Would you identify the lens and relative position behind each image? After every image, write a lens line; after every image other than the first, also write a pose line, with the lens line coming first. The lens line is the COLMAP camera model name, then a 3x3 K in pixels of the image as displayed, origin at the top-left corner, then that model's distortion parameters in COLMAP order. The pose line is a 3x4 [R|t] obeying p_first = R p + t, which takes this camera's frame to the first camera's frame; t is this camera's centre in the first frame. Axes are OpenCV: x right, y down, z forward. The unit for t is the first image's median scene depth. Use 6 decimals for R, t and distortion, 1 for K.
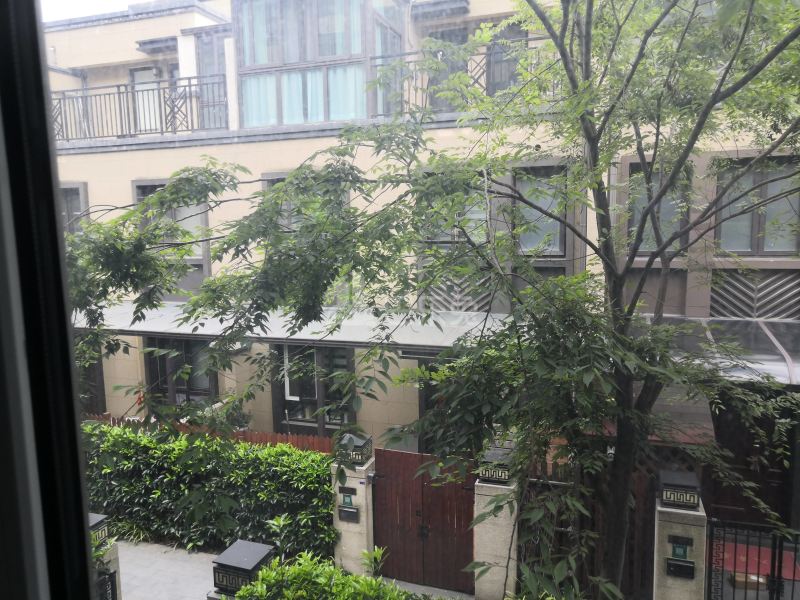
lens RADIAL K [[633.4, 0, 400.0], [0, 633.4, 300.0], [0, 0, 1]] dist [0.007611, 0.014077]
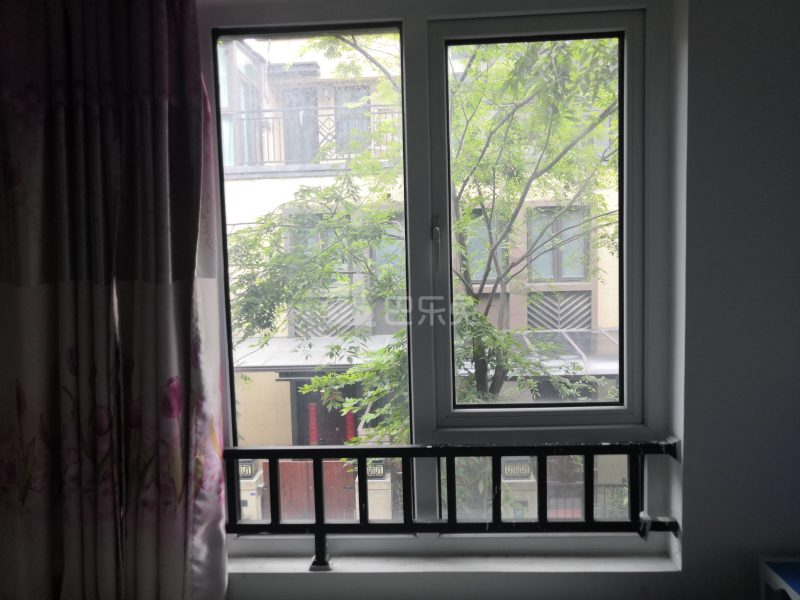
lens RADIAL K [[633.4, 0, 400.0], [0, 633.4, 300.0], [0, 0, 1]] dist [0.007611, 0.014077]
pose [[0.960080, -0.032192, 0.277868, -0.112261], [0.046789, 0.997842, -0.046059, 0.013604], [-0.275786, 0.057222, 0.959514, -0.155811]]
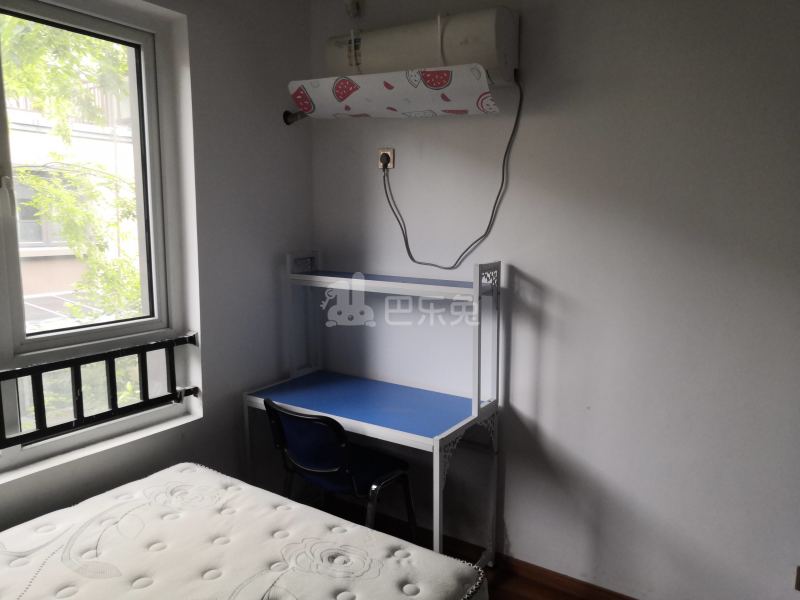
lens RADIAL K [[624.4, 0, 402.7], [0, 624.4, 294.8], [0, 0, 1]] dist [0.000516, 0.031211]
pose [[0.251103, -0.103669, 0.962393, -0.242861], [0.113631, 0.990531, 0.077052, 0.023871], [-0.961267, 0.090010, 0.260505, -0.159428]]
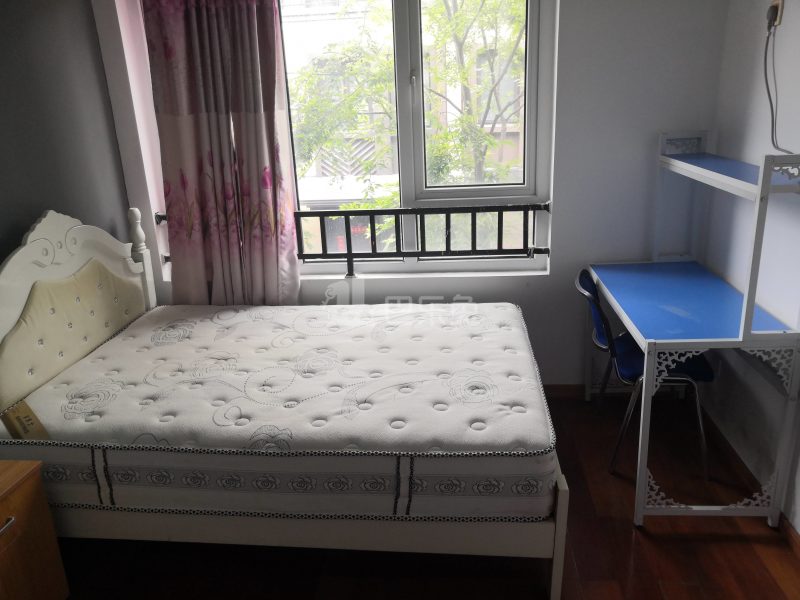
lens RADIAL K [[624.4, 0, 402.7], [0, 624.4, 294.8], [0, 0, 1]] dist [0.000516, 0.031211]
pose [[0.969472, -0.100518, 0.223653, -0.137803], [0.059153, 0.981050, 0.184506, 0.036085], [-0.237961, -0.165644, 0.957046, -0.317842]]
